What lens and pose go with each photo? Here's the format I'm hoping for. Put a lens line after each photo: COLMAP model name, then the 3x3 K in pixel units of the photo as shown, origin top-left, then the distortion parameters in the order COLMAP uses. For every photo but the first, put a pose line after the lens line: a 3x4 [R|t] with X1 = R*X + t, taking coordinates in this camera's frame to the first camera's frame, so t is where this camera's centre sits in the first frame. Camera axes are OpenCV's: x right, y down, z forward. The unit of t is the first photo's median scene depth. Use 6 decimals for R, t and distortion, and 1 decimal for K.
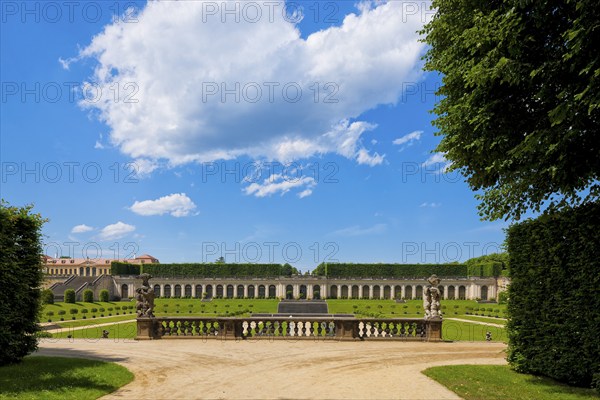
lens RADIAL K [[395.1, 0, 292.4], [0, 395.1, 197.6], [0, 0, 1]] dist [0.003590, -0.000846]
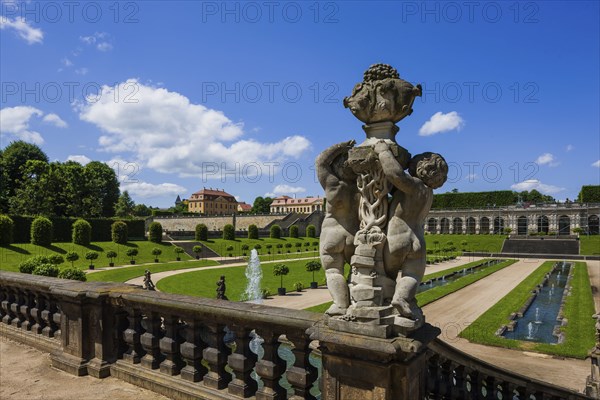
lens RADIAL K [[395.1, 0, 292.4], [0, 395.1, 197.6], [0, 0, 1]] dist [0.003590, -0.000846]
pose [[0.822049, -0.053605, -0.566888, 0.059484], [0.144555, 0.982590, 0.116706, 0.033211], [0.550763, -0.177885, 0.815486, 0.140097]]
